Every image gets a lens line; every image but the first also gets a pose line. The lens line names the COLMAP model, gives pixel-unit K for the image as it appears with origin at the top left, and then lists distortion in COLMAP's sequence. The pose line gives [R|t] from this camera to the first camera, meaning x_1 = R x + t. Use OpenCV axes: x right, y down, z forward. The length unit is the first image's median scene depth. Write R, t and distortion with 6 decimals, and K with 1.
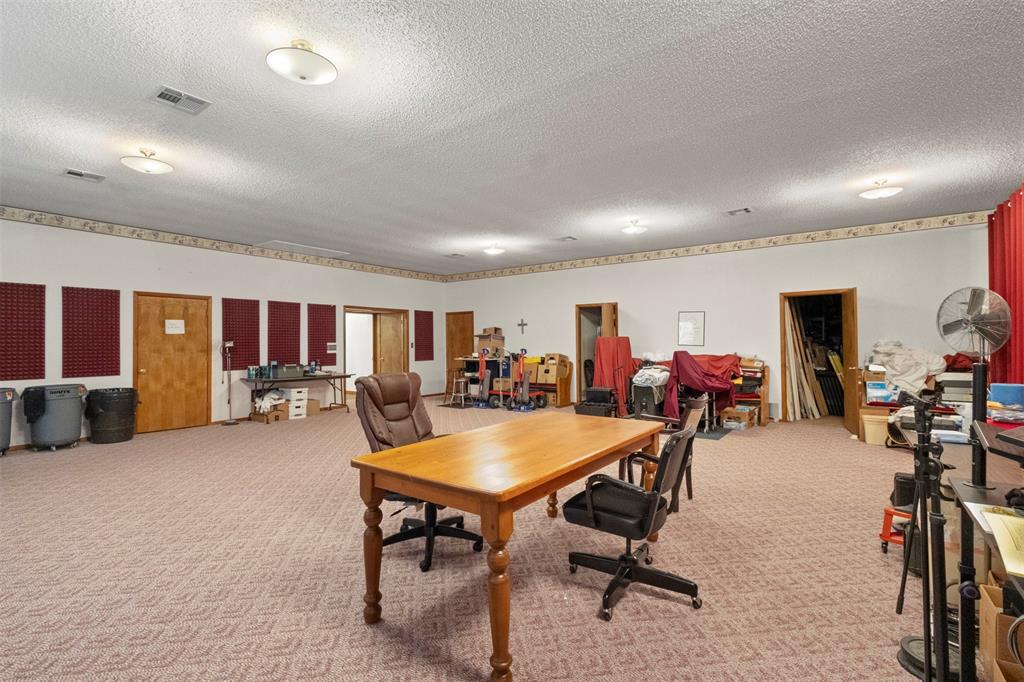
lens RADIAL K [[480.6, 0, 509.0], [0, 480.6, 341.6], [0, 0, 1]] dist [0.000869, 0.000381]
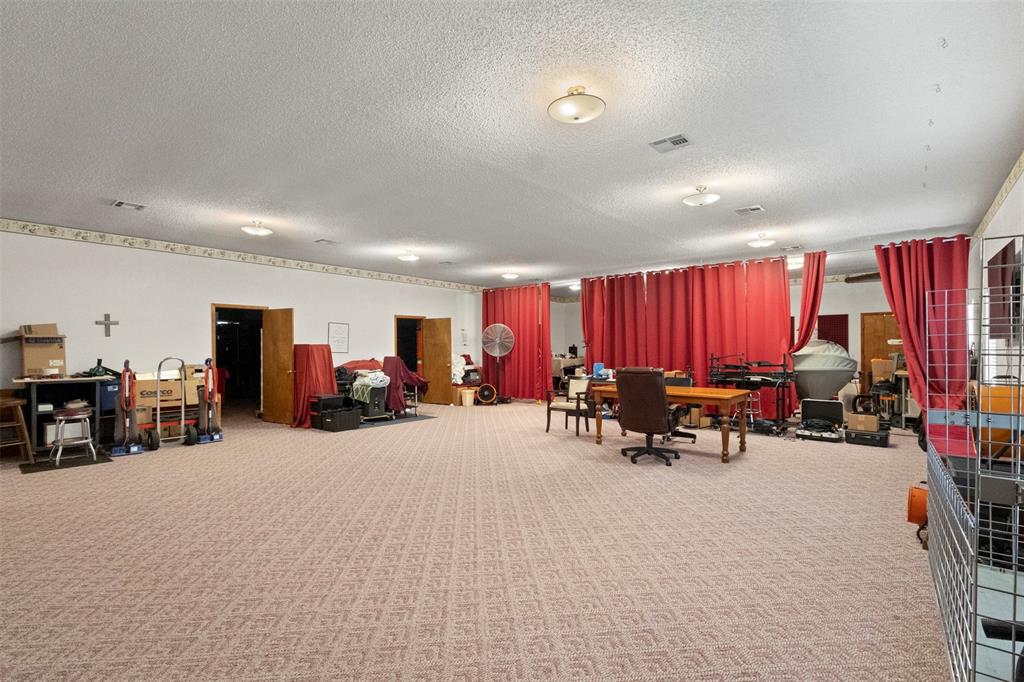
lens RADIAL K [[480.6, 0, 509.0], [0, 480.6, 341.6], [0, 0, 1]] dist [0.000869, 0.000381]
pose [[0.018341, 0.018027, 0.999669, -0.630462], [0.005835, 0.999818, -0.018137, 0.005318], [-0.999815, 0.006166, 0.018232, 0.468520]]
